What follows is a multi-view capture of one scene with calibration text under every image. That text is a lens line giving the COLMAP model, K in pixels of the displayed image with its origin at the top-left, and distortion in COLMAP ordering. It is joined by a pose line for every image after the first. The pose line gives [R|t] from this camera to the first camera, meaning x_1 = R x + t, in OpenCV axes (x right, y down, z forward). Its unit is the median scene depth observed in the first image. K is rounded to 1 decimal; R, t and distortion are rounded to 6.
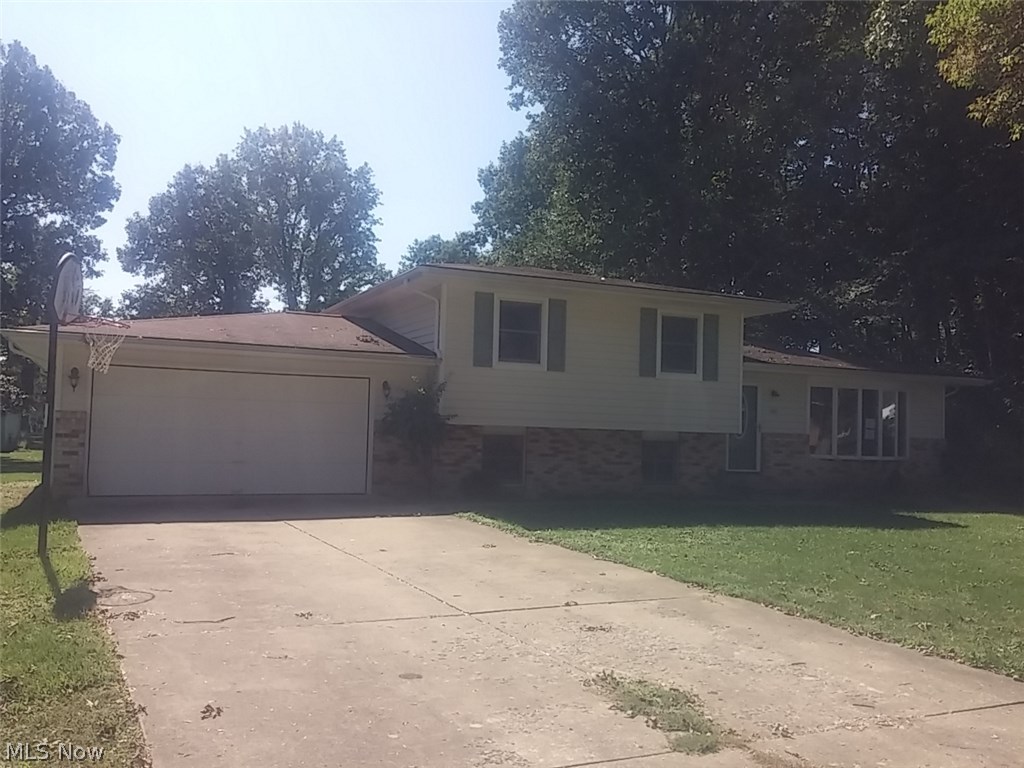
lens RADIAL K [[905.2, 0, 512.0], [0, 905.2, 384.0], [0, 0, 1]] dist [0.103310, -0.178172]
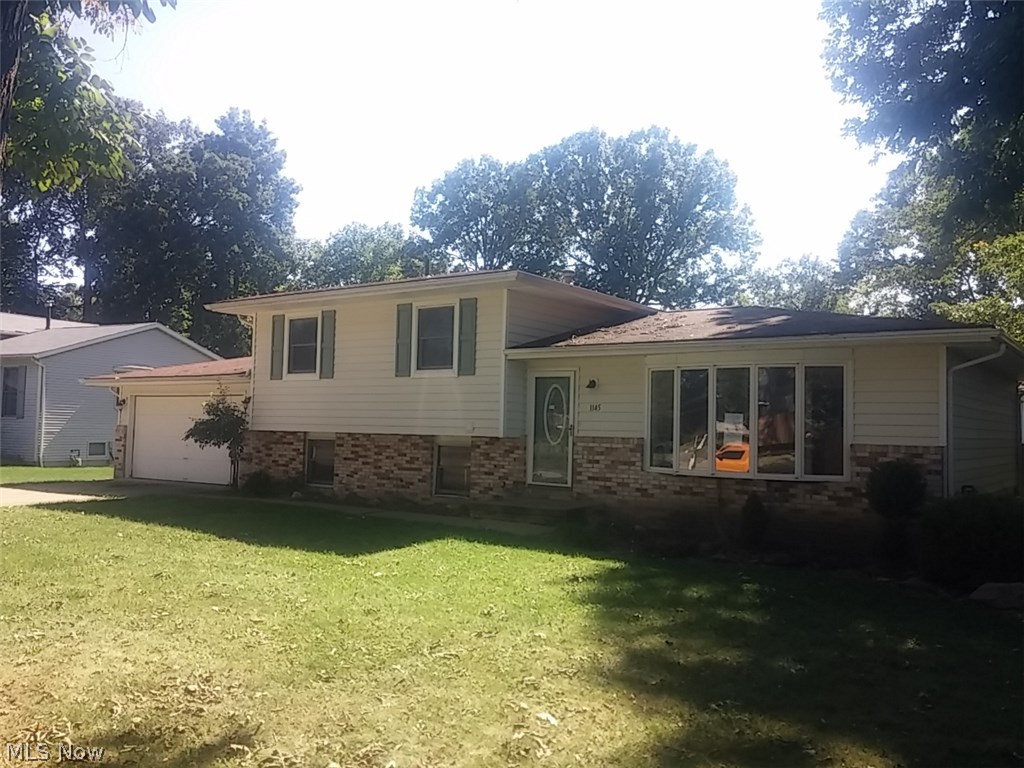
lens RADIAL K [[905.2, 0, 512.0], [0, 905.2, 384.0], [0, 0, 1]] dist [0.103310, -0.178172]
pose [[0.466814, -0.056392, -0.882556, 1.033410], [0.046208, 0.998157, -0.039337, 0.041234], [0.883147, -0.022418, 0.468560, 0.662565]]
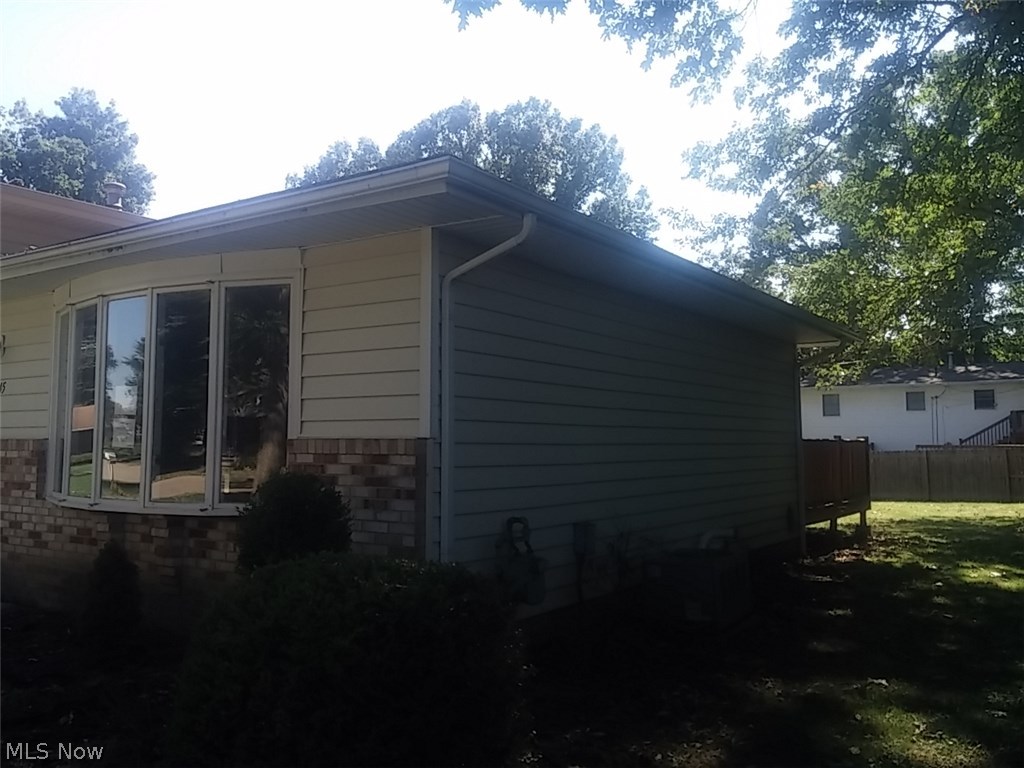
lens RADIAL K [[891.7, 0, 511.5], [0, 891.7, 370.9], [0, 0, 1]] dist [0.105235, -0.150341]
pose [[0.477966, -0.090833, -0.873669, 0.870643], [0.064419, 0.995585, -0.068267, 0.074789], [0.876013, -0.023652, 0.481707, 1.132025]]
